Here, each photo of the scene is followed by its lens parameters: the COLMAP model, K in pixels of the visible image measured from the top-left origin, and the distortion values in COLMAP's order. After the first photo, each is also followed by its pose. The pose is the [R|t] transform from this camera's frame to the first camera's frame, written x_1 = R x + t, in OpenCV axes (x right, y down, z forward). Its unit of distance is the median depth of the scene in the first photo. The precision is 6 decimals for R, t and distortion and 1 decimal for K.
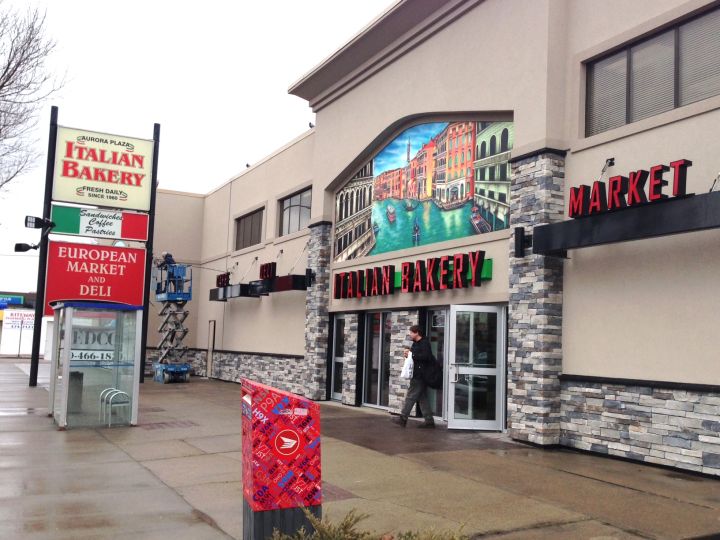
lens RADIAL K [[812.0, 0, 360.0], [0, 812.0, 270.0], [0, 0, 1]] dist [0.004493, 0.002295]
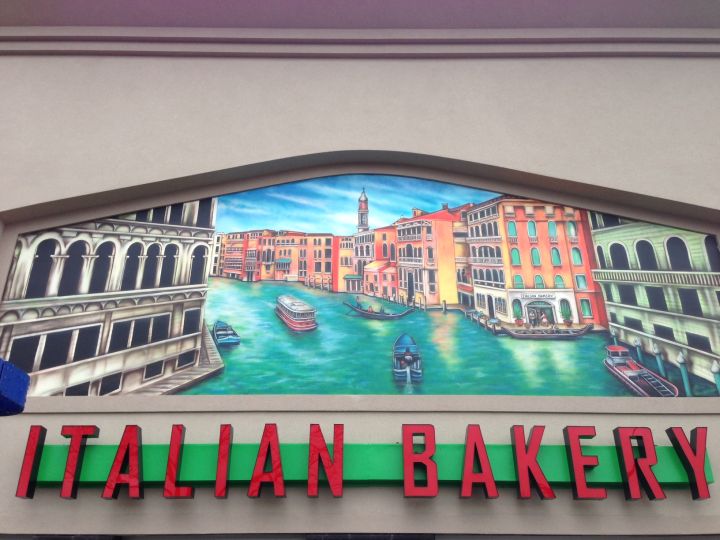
lens RADIAL K [[699.3, 0, 360.0], [0, 699.3, 270.0], [0, 0, 1]] dist [0.126852, -0.243586]
pose [[0.421109, 0.400366, 0.813863, -0.306620], [-0.068788, 0.908817, -0.411485, 0.075619], [-0.904398, 0.117297, 0.410252, 0.872804]]
